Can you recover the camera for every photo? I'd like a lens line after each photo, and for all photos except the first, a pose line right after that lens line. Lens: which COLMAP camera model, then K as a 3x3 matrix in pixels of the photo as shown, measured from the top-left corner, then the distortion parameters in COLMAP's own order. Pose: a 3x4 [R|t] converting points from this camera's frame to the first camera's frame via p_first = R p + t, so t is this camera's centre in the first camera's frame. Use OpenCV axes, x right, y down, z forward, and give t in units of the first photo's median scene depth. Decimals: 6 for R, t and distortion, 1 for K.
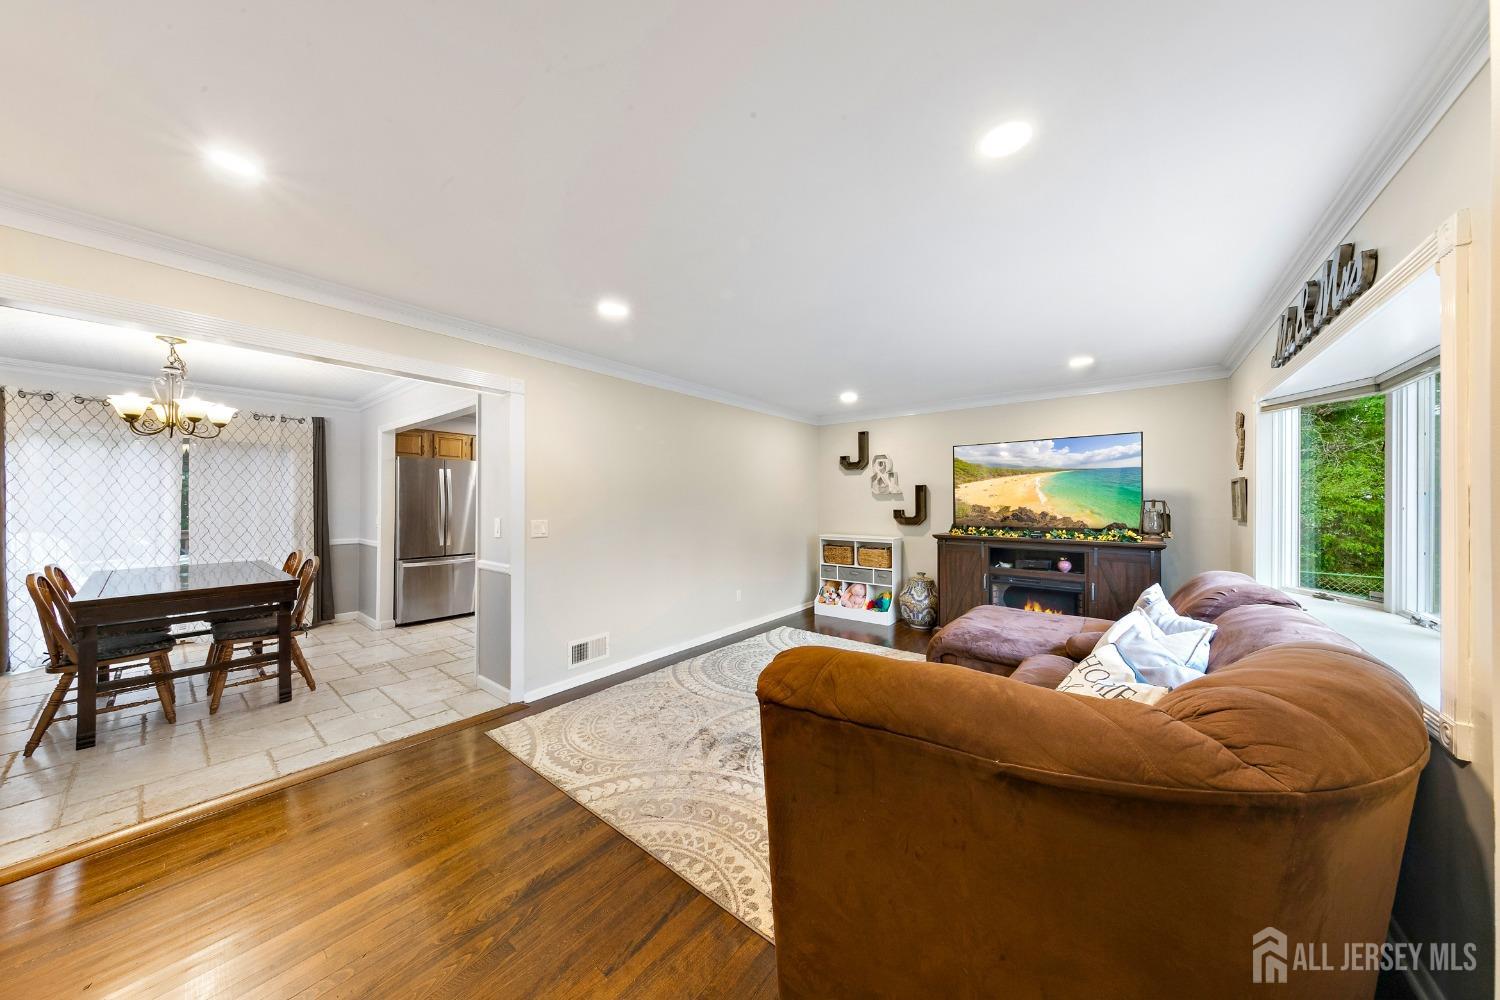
lens RADIAL K [[467.3, 0, 750.0], [0, 467.3, 500.0], [0, 0, 1]] dist [0.001708, 0.000213]
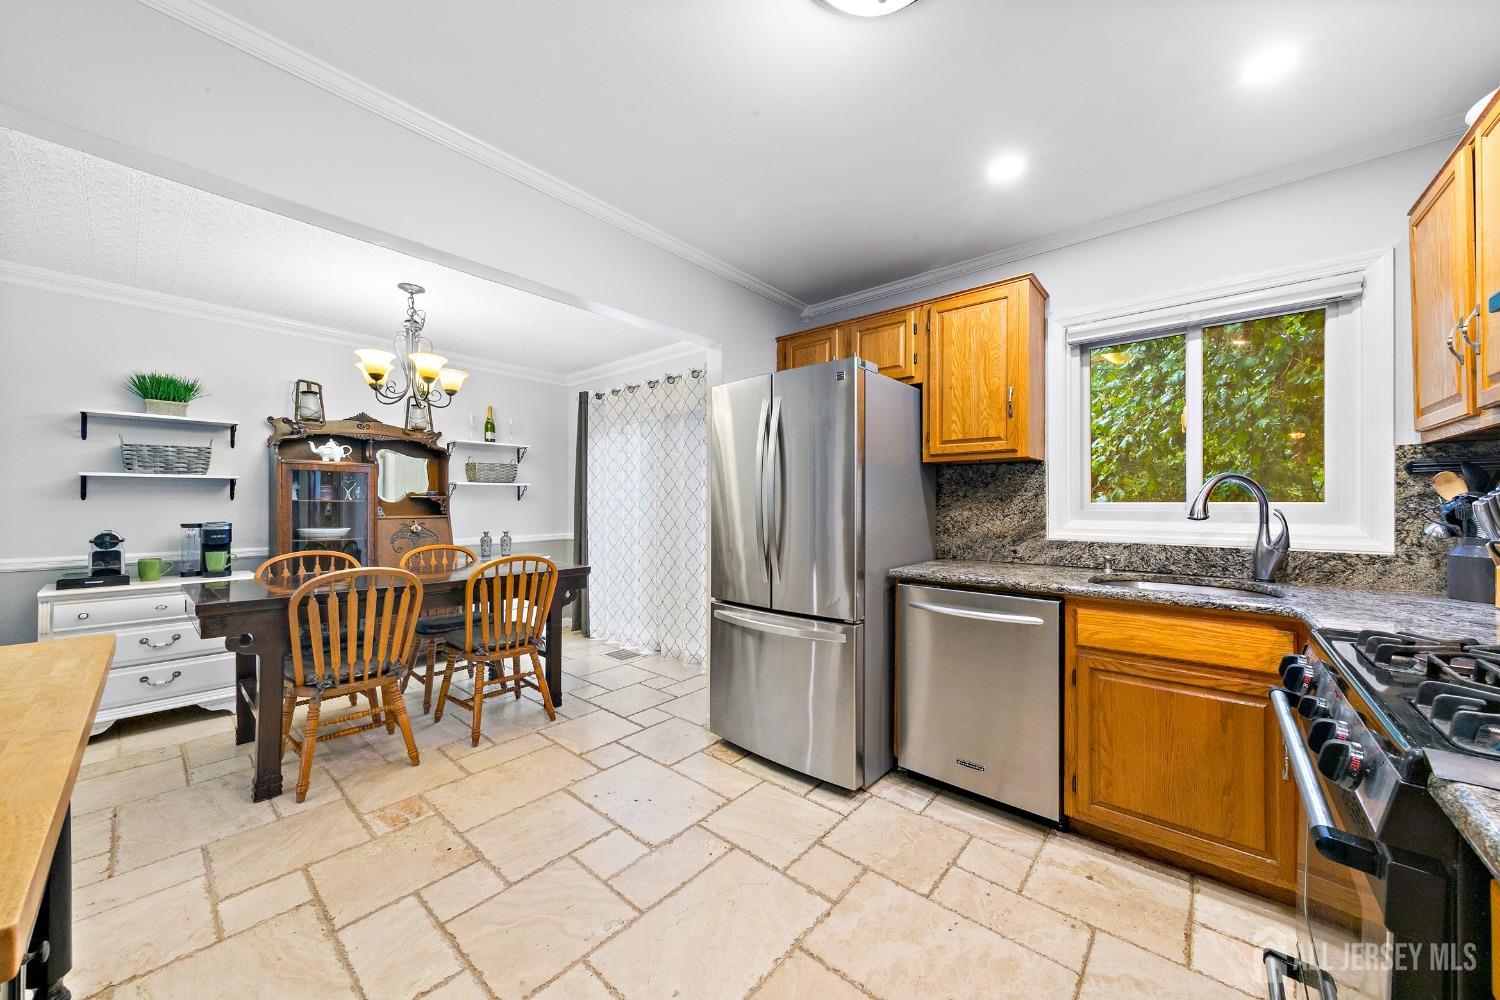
lens RADIAL K [[533.8, 0, 753.2], [0, 533.8, 499.0], [0, 0, 1]] dist [0.000201, 0.000033]
pose [[-0.032287, -0.007483, -0.999451, -0.201922], [0.004996, 0.999958, -0.007648, 0.028098], [0.999466, -0.005240, -0.032249, 1.085004]]
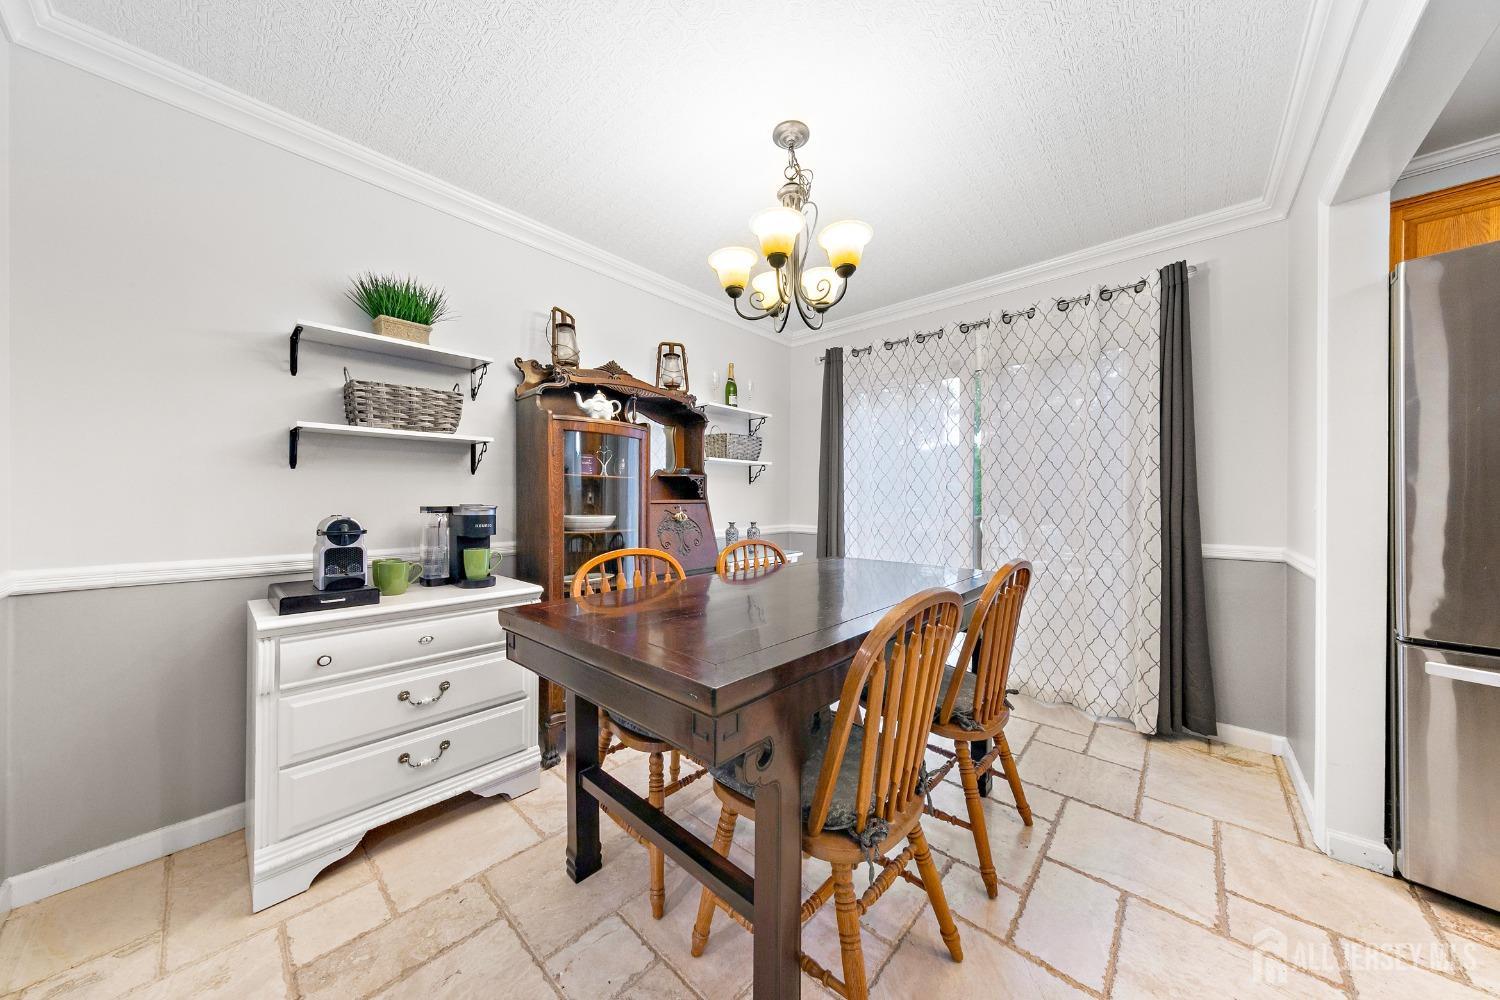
lens RADIAL K [[487.5, 0, 746.1], [0, 487.5, 496.9], [0, 0, 1]] dist [-0.000937, -0.000230]
pose [[-0.064451, -0.003512, -0.997915, -0.454033], [0.001653, 0.999992, -0.003626, 0.044209], [0.997920, -0.001883, -0.064444, 0.649647]]
